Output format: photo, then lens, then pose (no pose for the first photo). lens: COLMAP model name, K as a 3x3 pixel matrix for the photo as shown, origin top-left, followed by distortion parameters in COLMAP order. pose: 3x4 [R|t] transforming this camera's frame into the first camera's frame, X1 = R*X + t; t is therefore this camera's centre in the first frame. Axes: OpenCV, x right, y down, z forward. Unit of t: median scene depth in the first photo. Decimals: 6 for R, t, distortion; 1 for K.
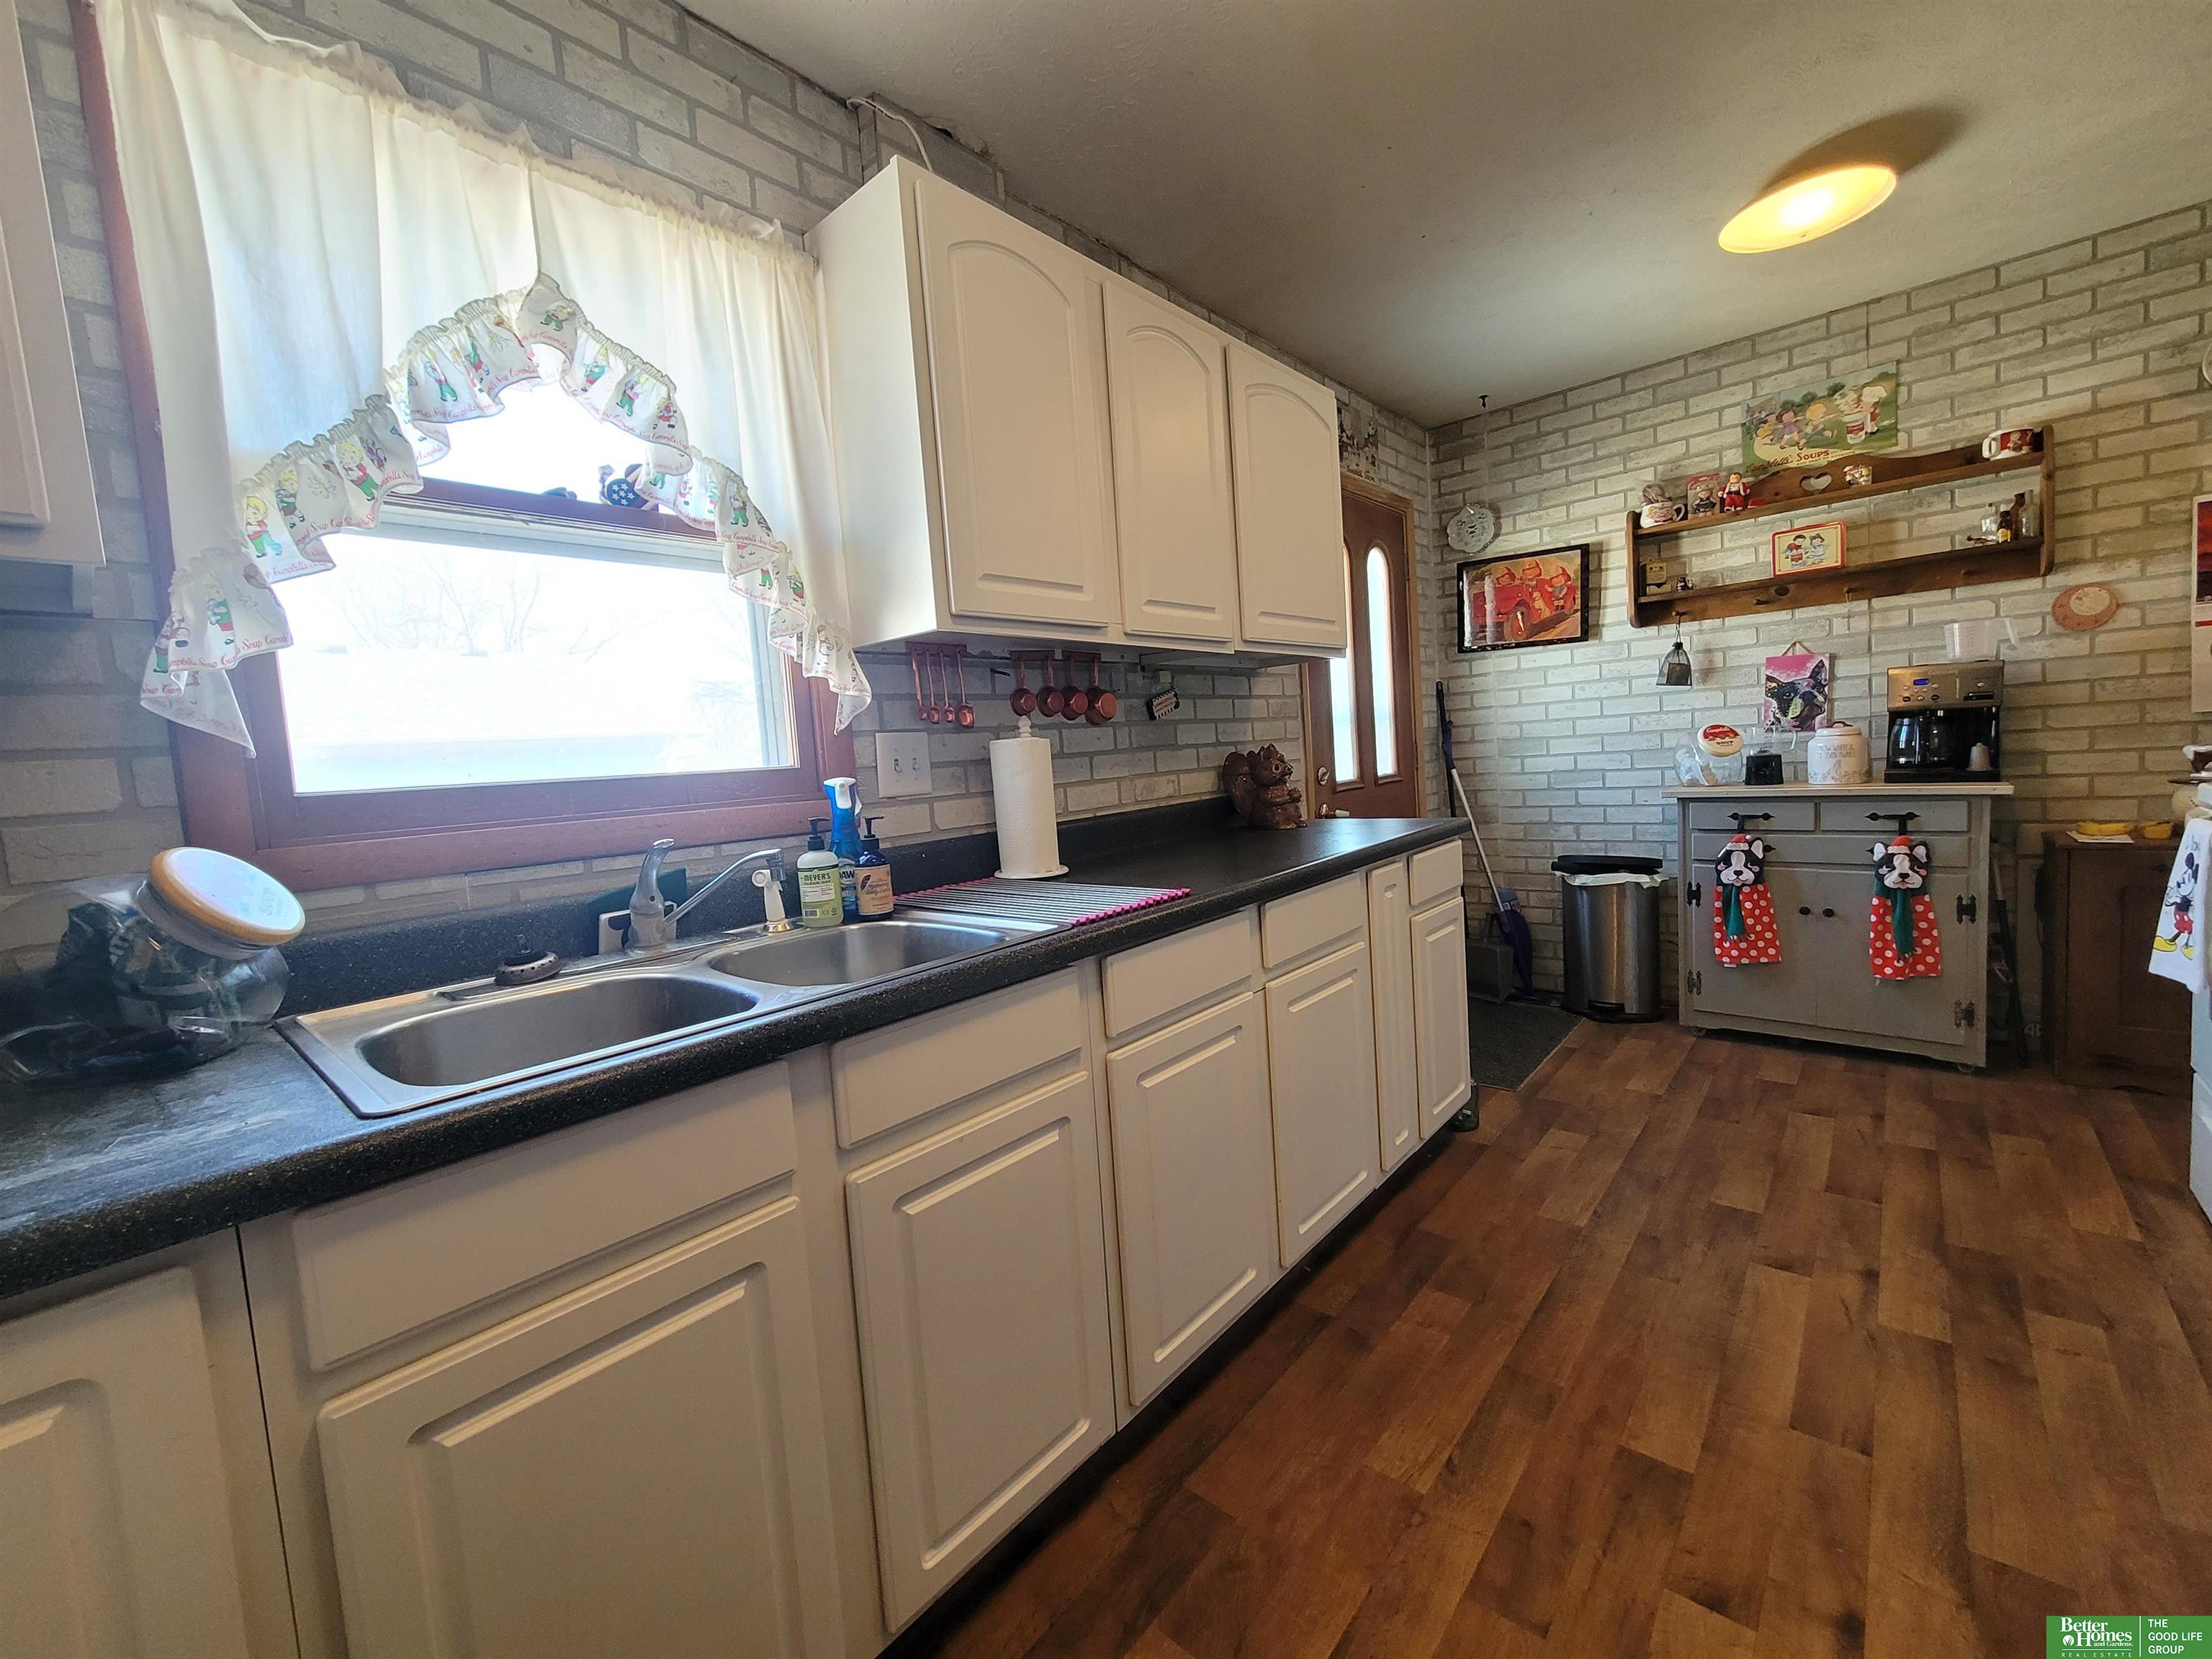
lens RADIAL K [[899.6, 0, 1106.9], [0, 899.6, 823.5], [0, 0, 1]] dist [-0.001003, -0.000350]
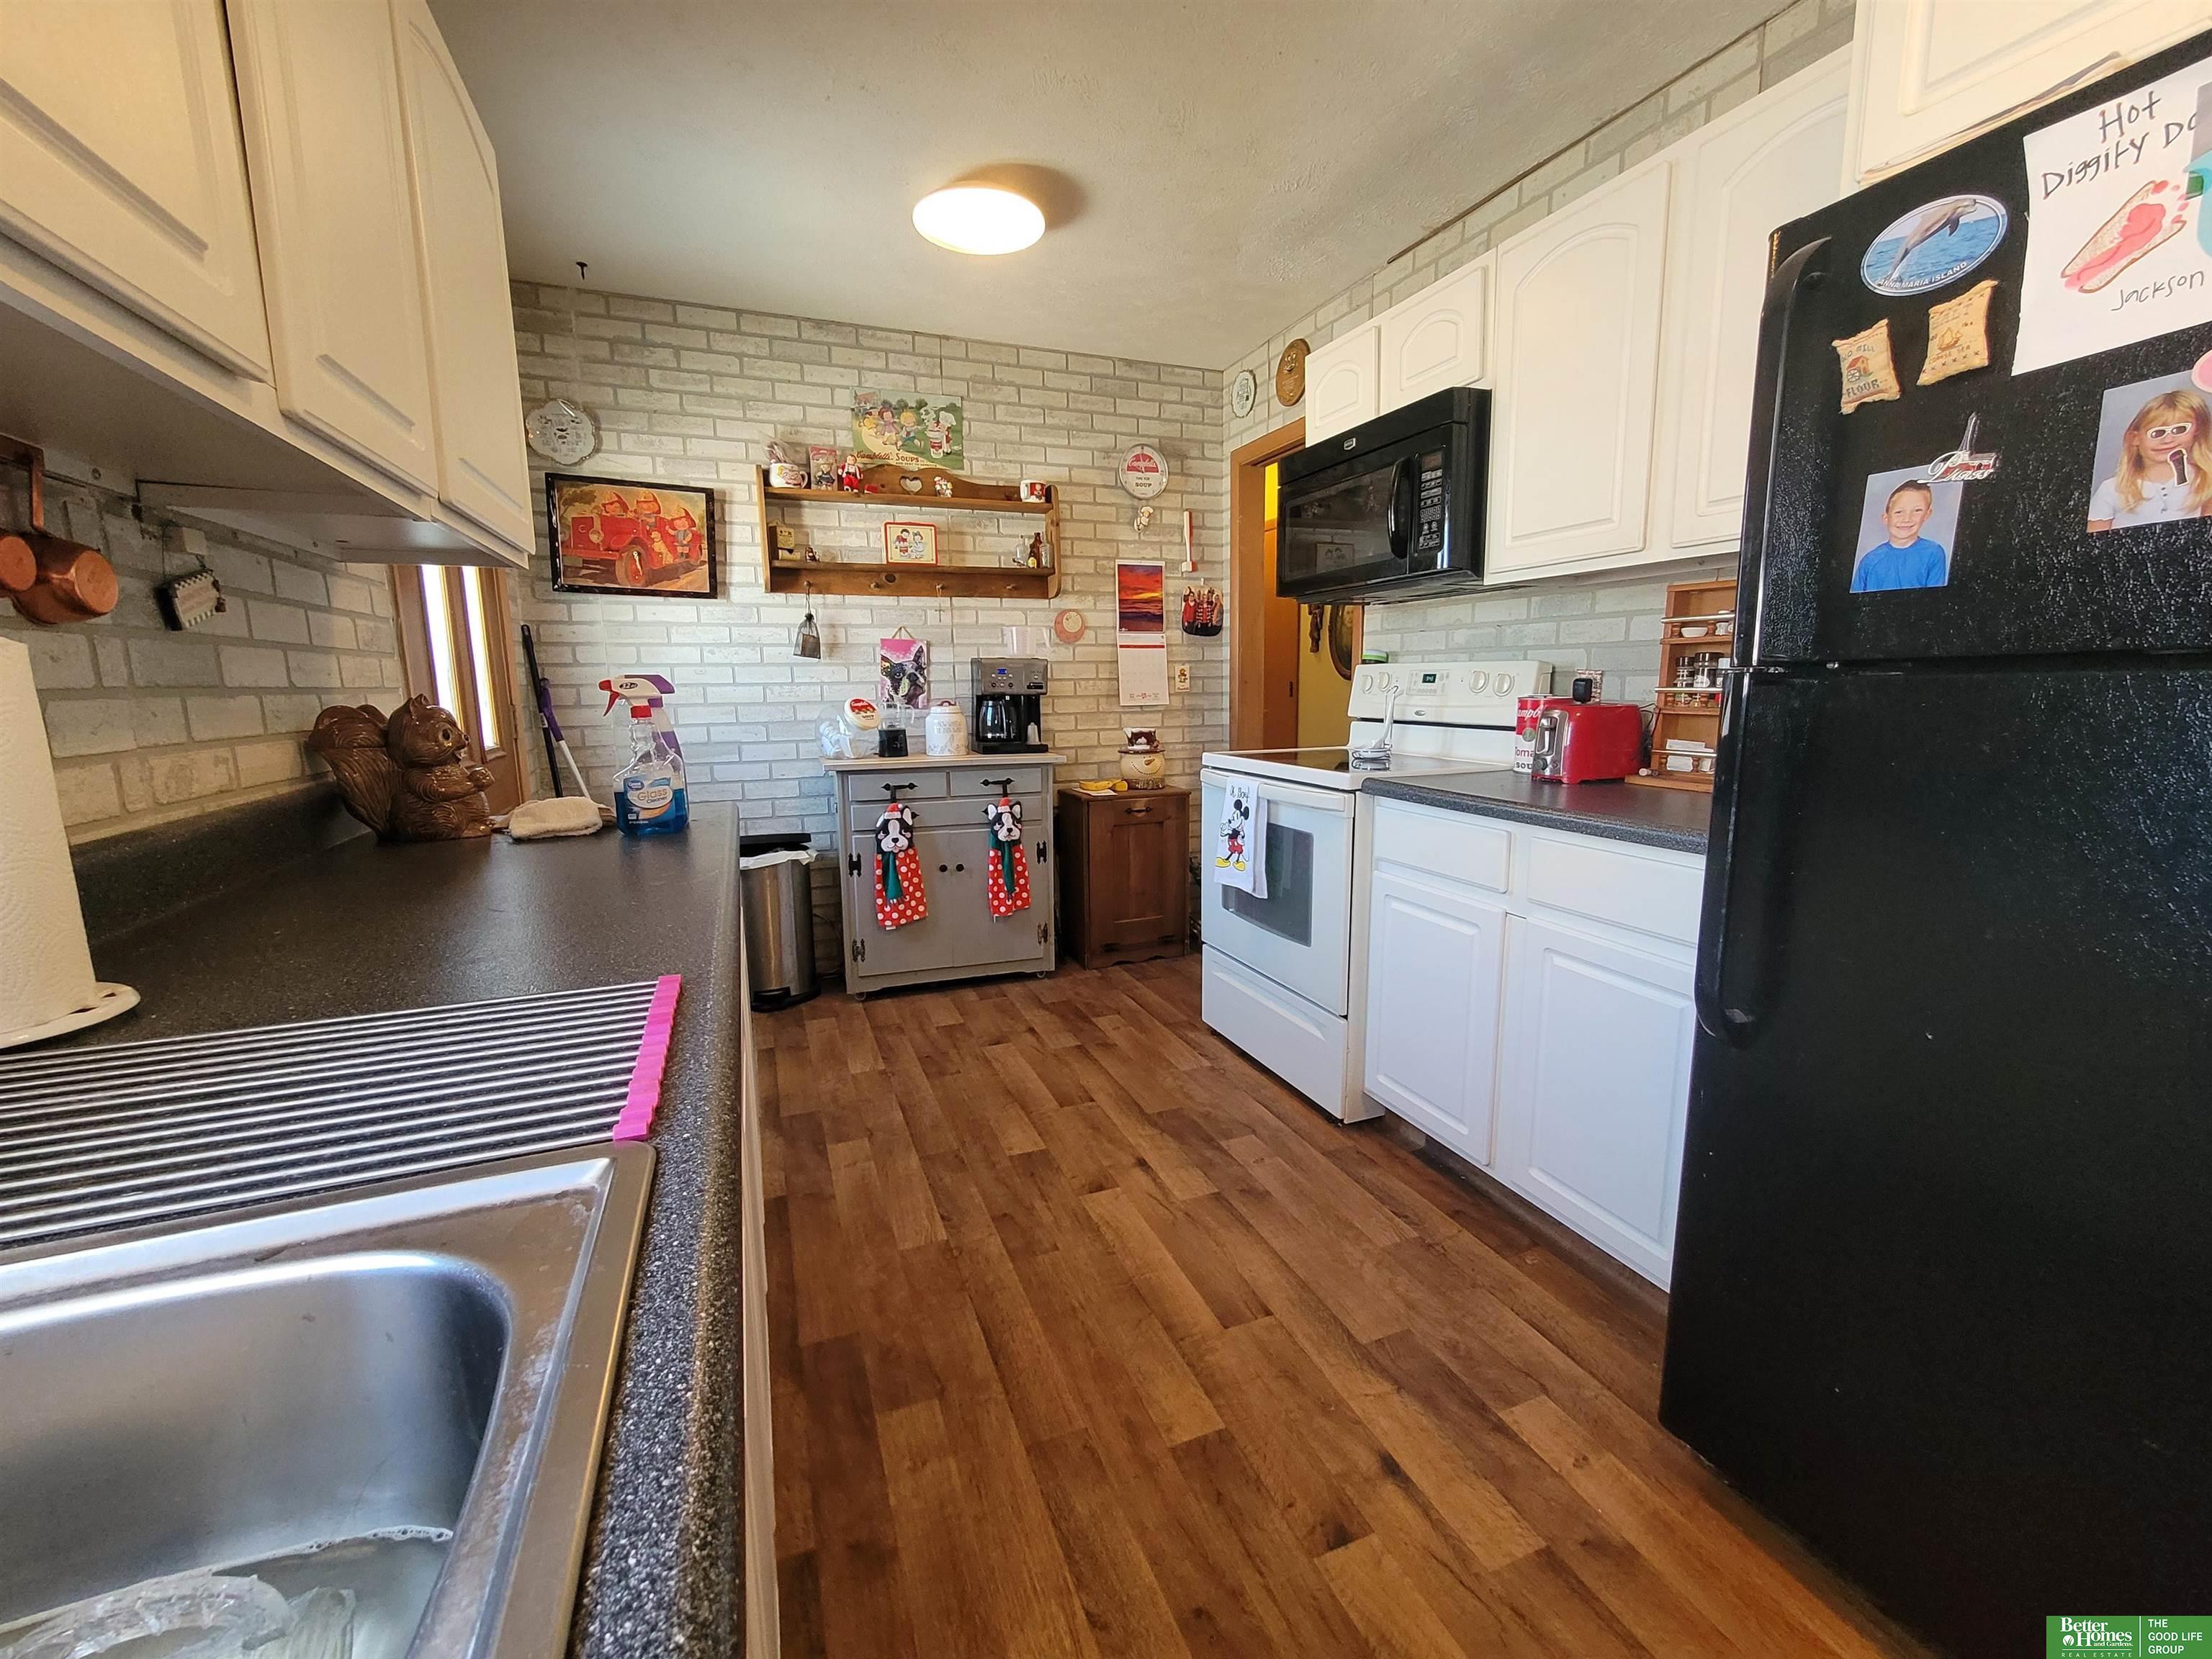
lens RADIAL K [[899.6, 0, 1106.9], [0, 899.6, 823.5], [0, 0, 1]] dist [-0.001003, -0.000350]
pose [[0.455304, -0.074736, 0.887194, -0.123491], [0.049220, 0.997060, 0.058731, -0.014614], [-0.888974, 0.016927, 0.457644, 0.290295]]
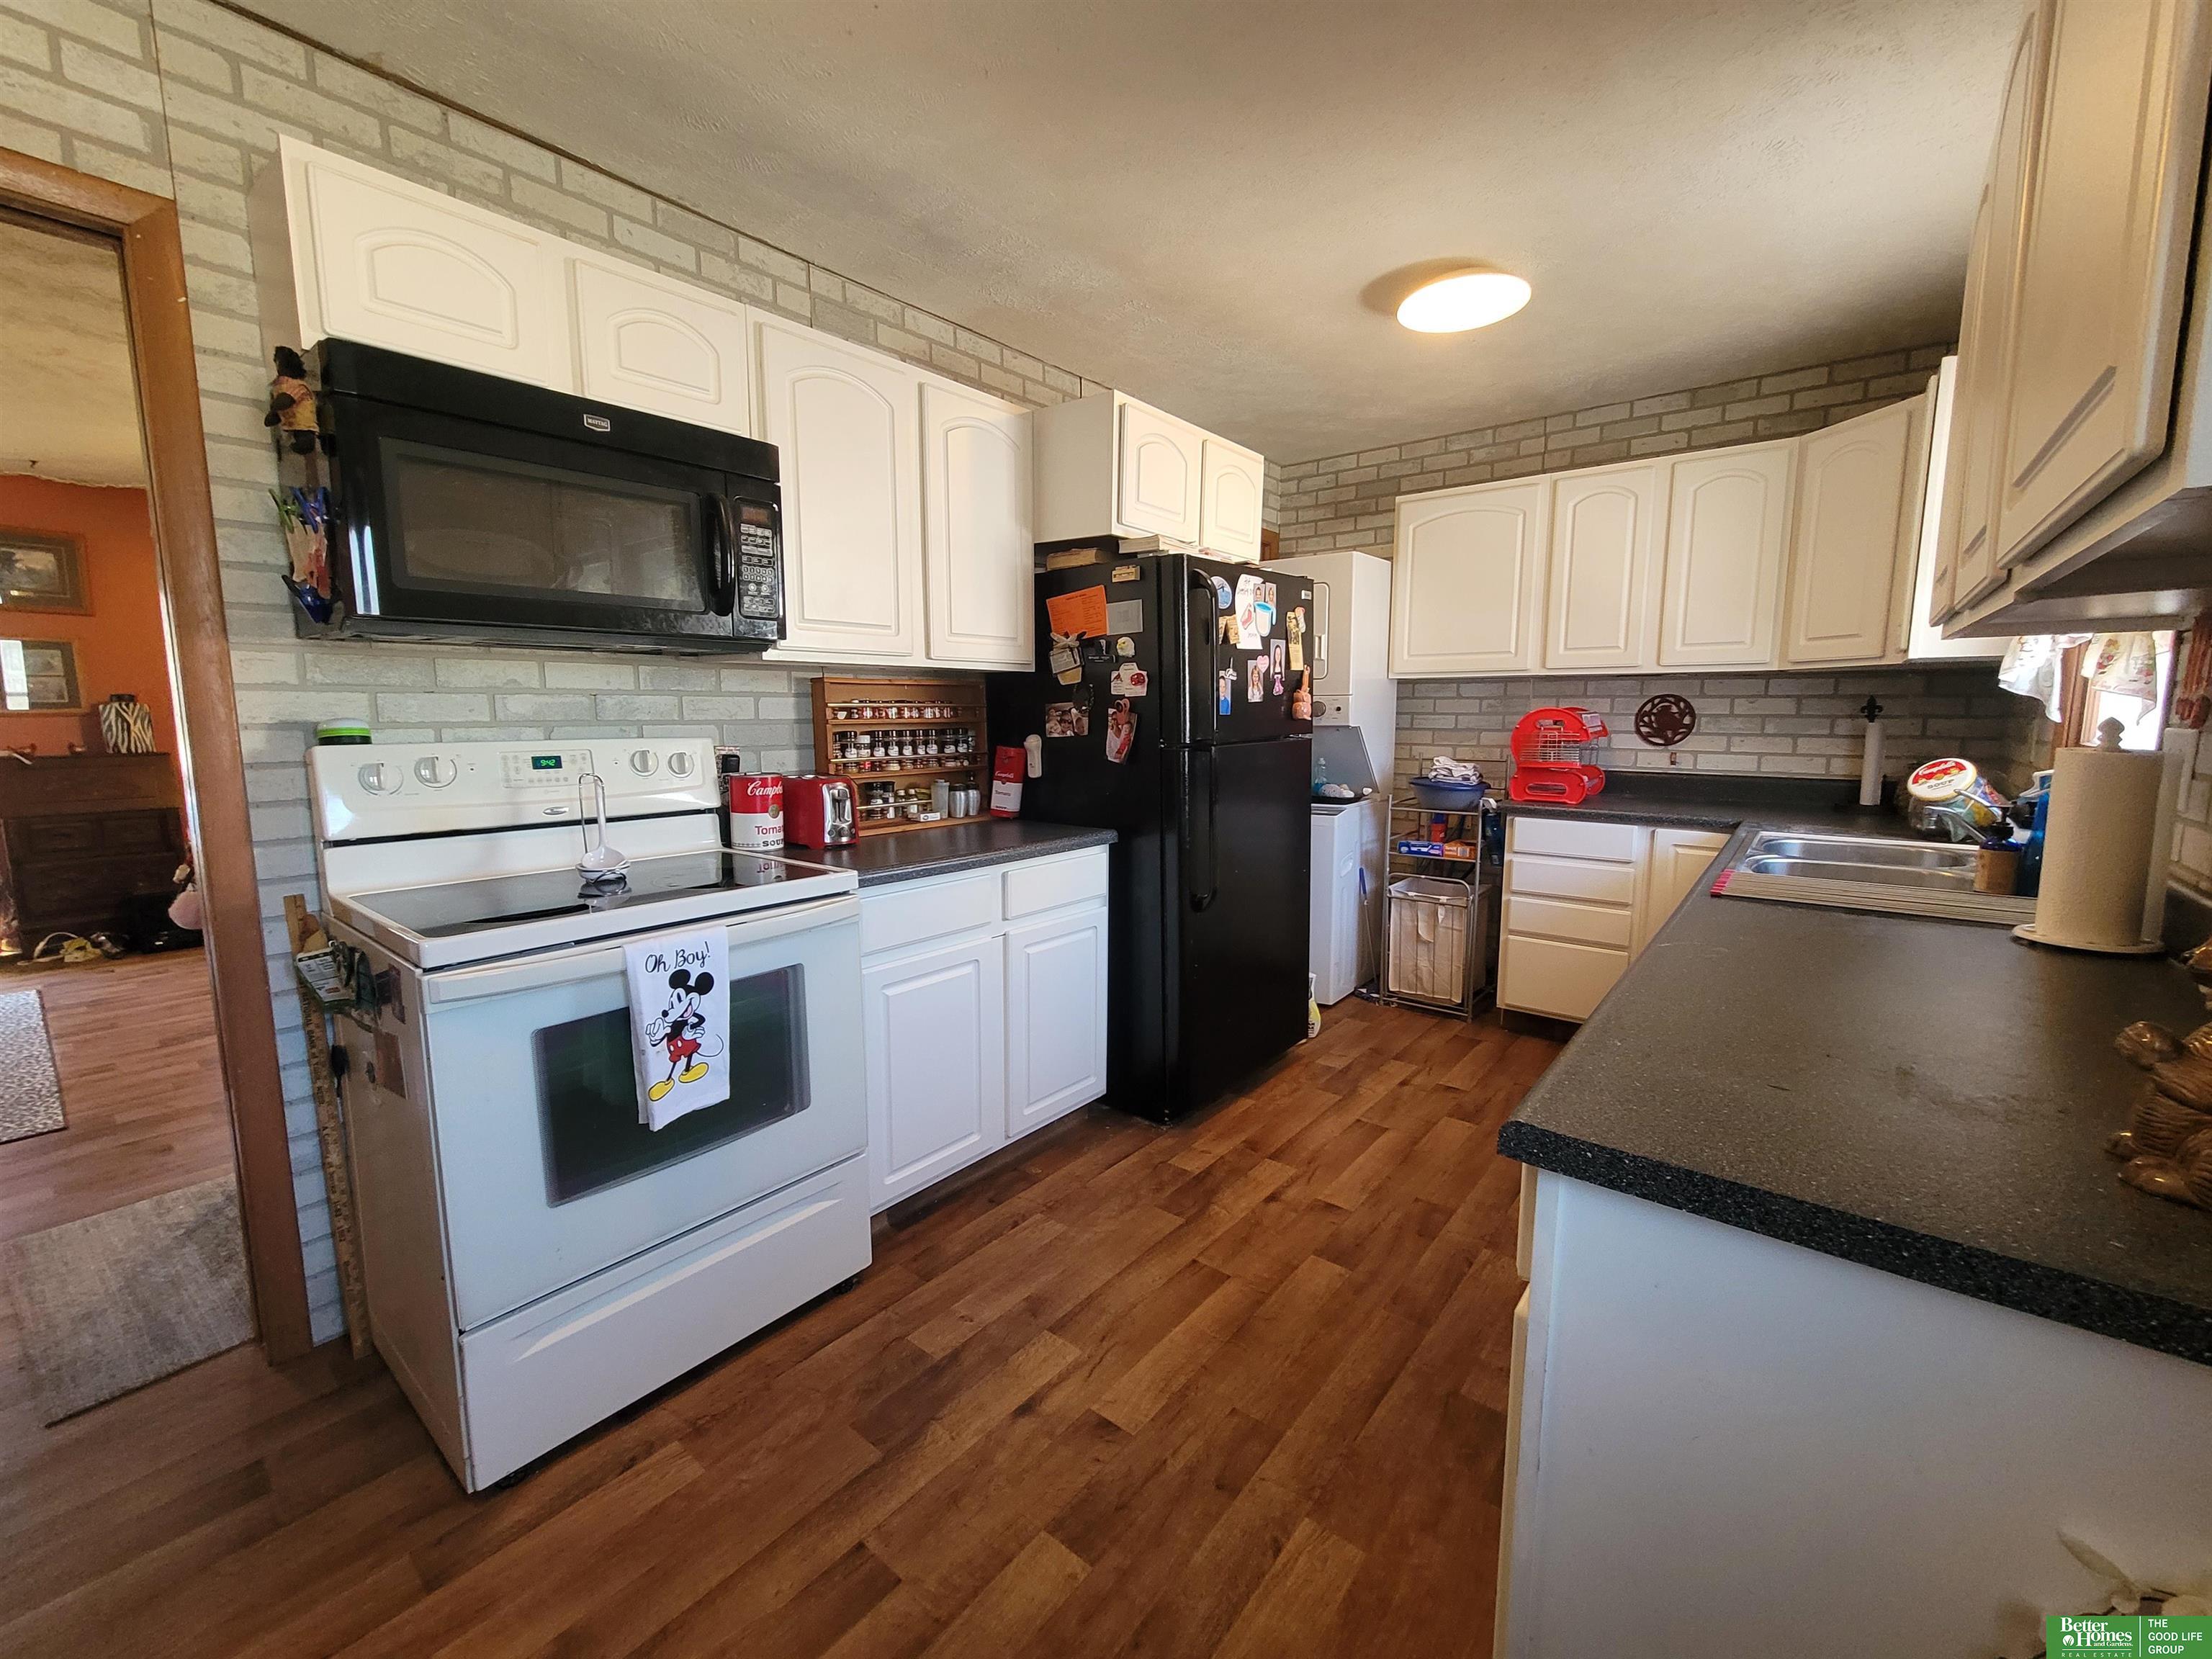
lens RADIAL K [[899.6, 0, 1106.9], [0, 899.6, 823.5], [0, 0, 1]] dist [-0.001003, -0.000350]
pose [[-0.996501, 0.077805, -0.030542, 0.450728], [0.069906, 0.976105, 0.205750, -0.151186], [0.045820, 0.202894, -0.978128, 1.061847]]
